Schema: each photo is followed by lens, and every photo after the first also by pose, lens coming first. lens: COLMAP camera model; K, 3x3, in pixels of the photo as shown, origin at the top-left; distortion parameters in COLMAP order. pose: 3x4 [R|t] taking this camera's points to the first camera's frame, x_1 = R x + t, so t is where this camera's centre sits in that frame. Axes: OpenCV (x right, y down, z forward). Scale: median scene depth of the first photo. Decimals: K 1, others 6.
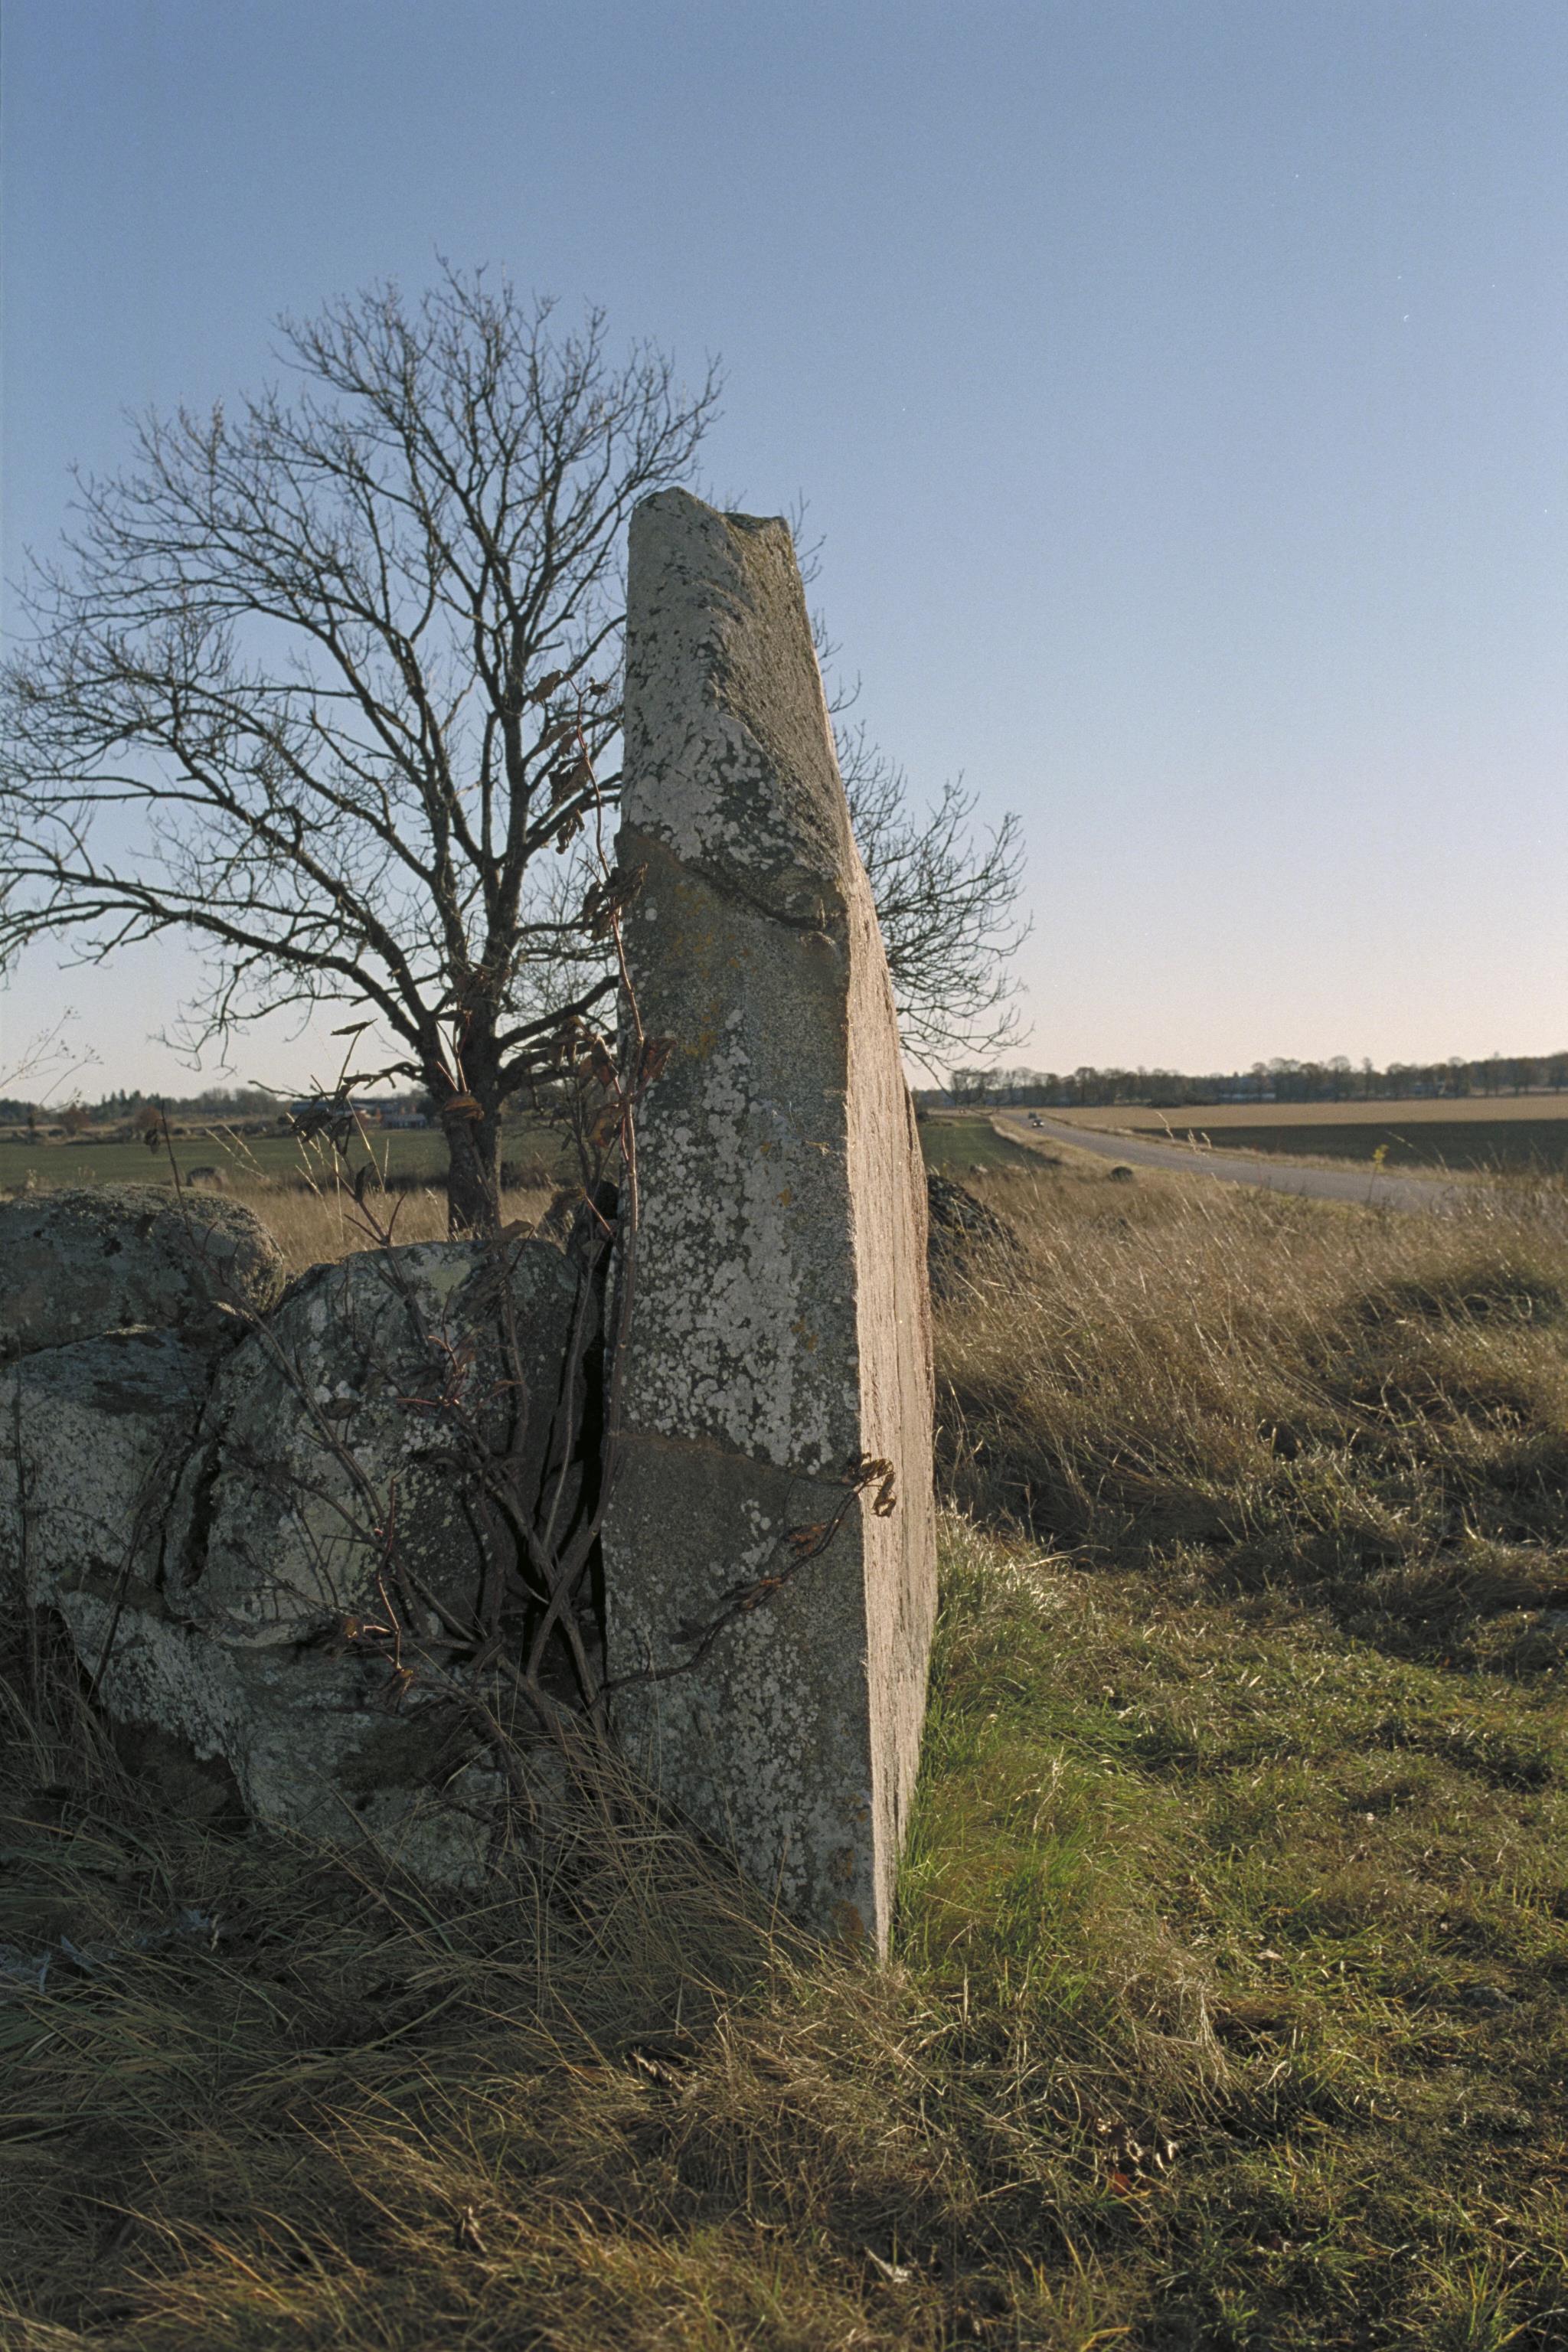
lens RADIAL K [[2475.1, 0, 863.6], [0, 2475.1, 1160.5], [0, 0, 1]] dist [-0.046271, 0.000000]
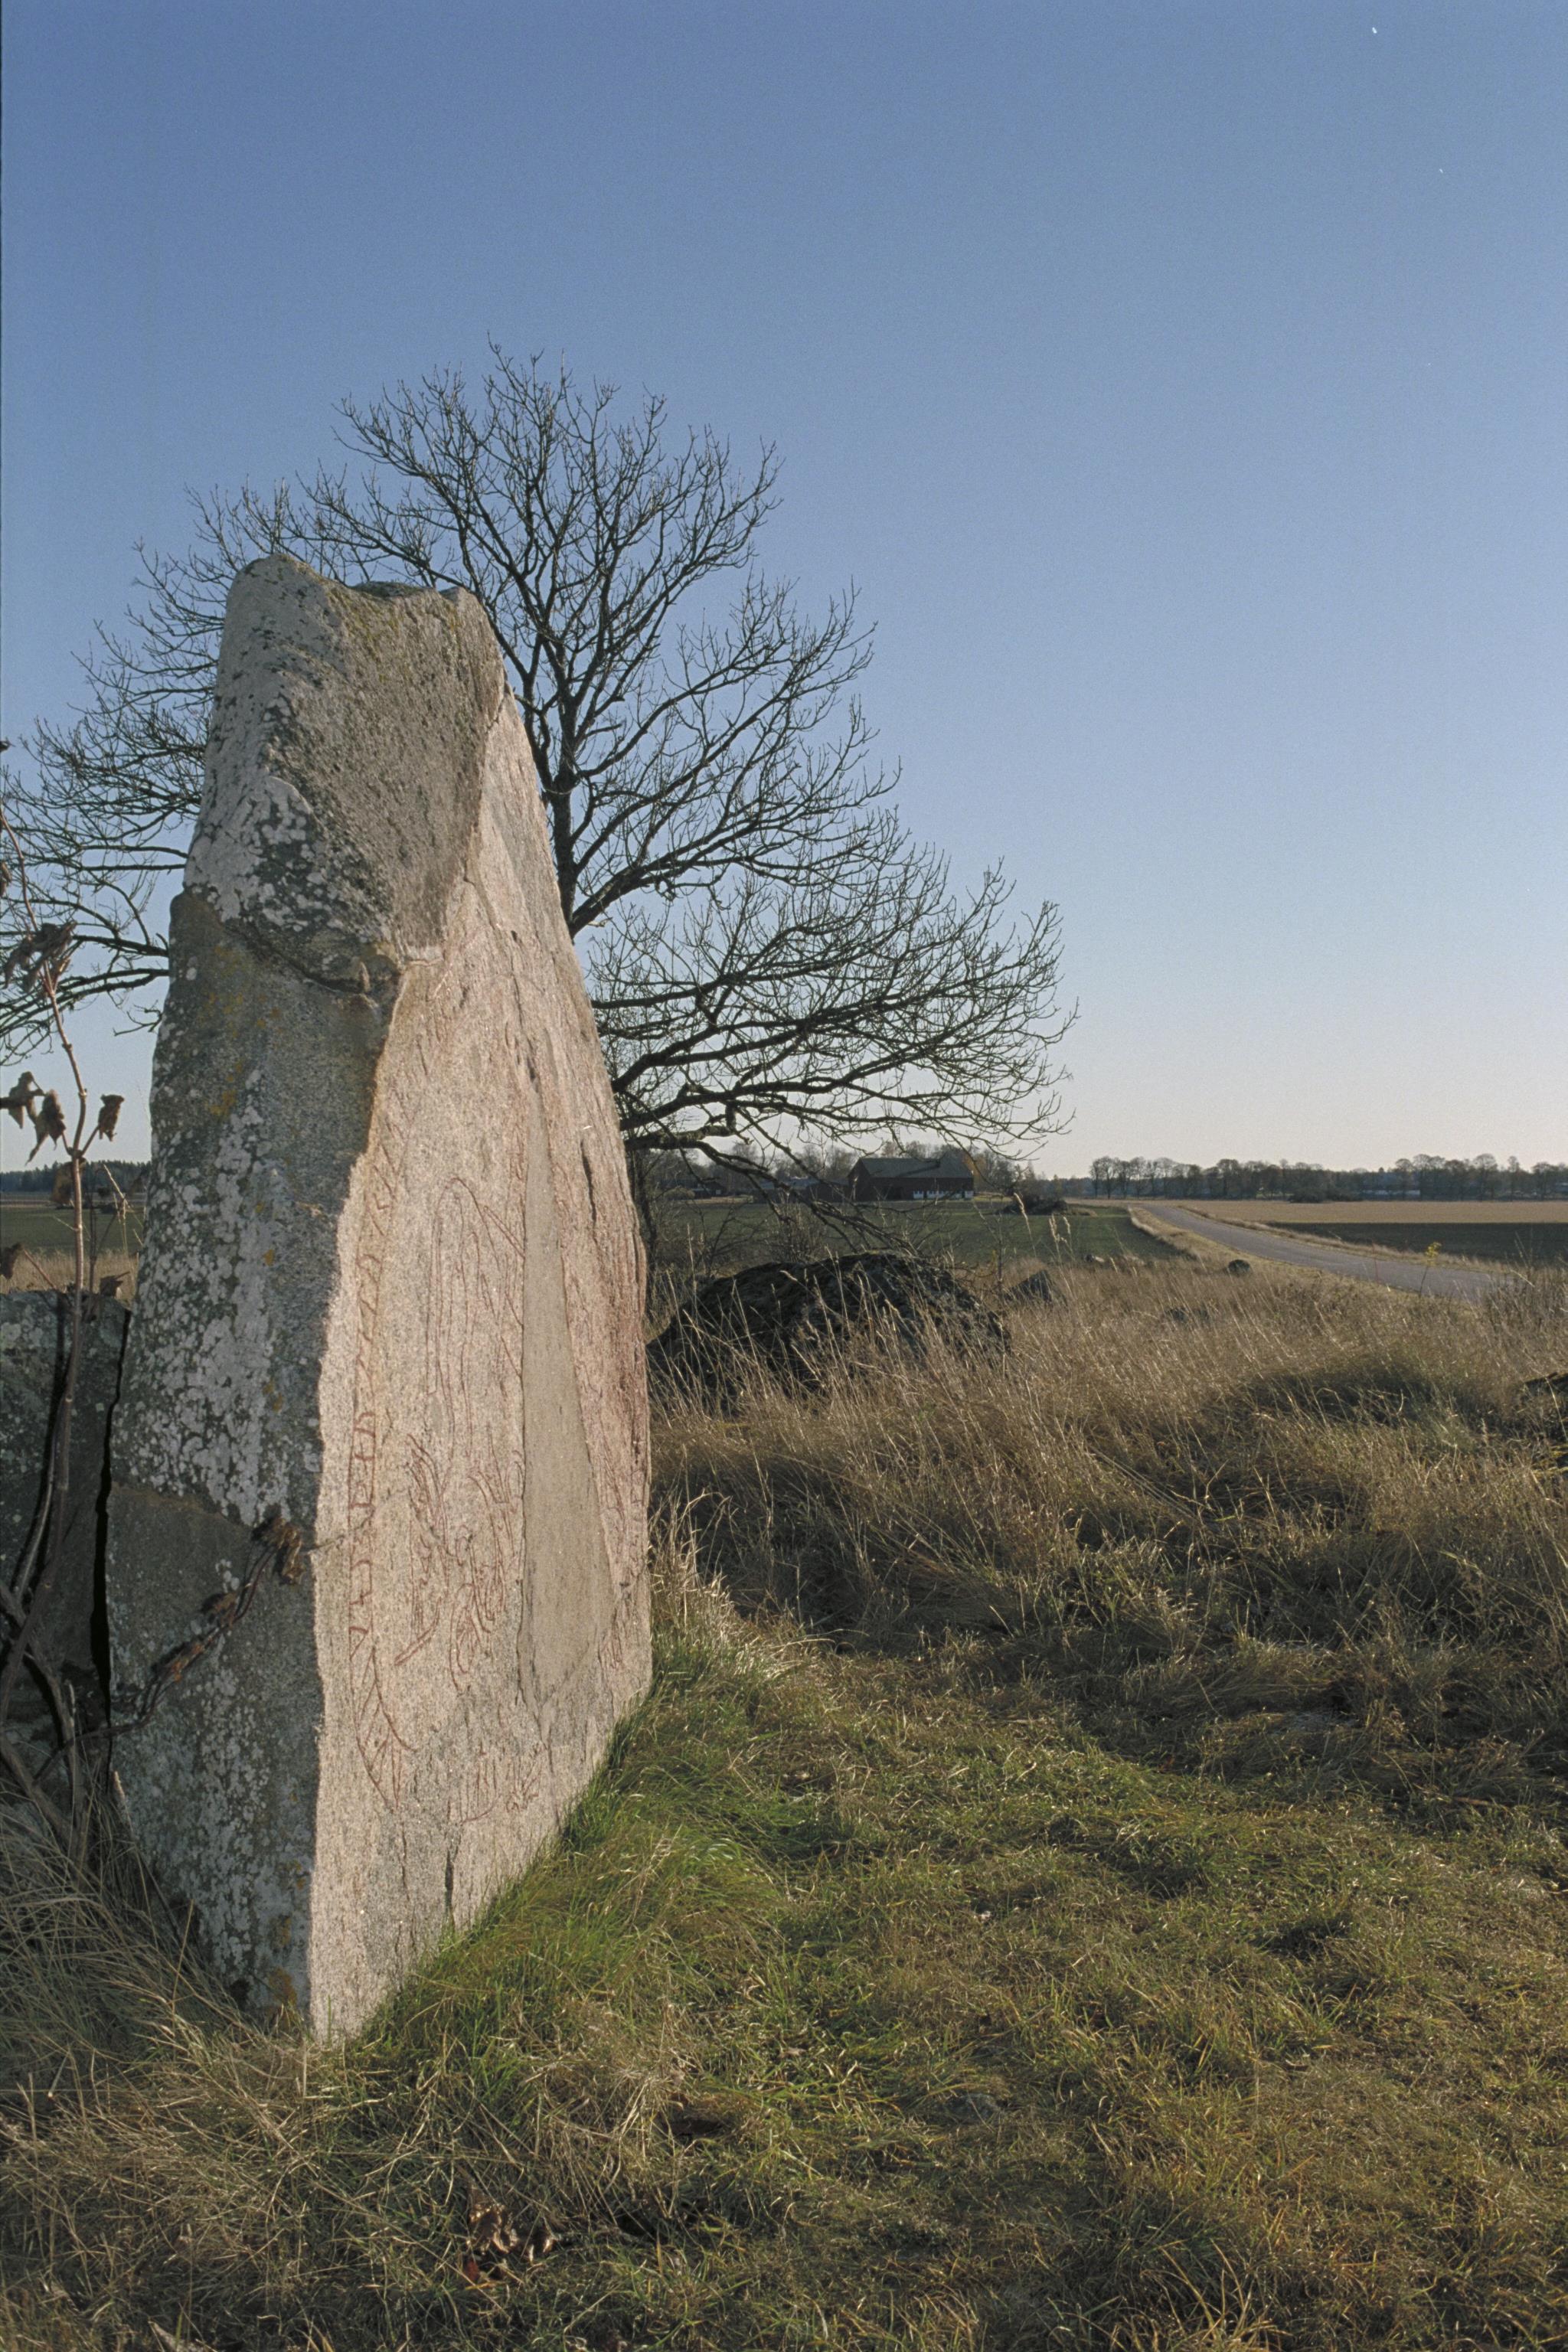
lens RADIAL K [[2475.1, 0, 856.4], [0, 2475.1, 1160.0], [0, 0, 1]] dist [-0.046271, 0.000000]
pose [[0.998053, 0.023798, -0.057658, 0.144156], [-0.025783, 0.999091, -0.033938, 0.001913], [0.056798, 0.035358, 0.997759, 0.009626]]
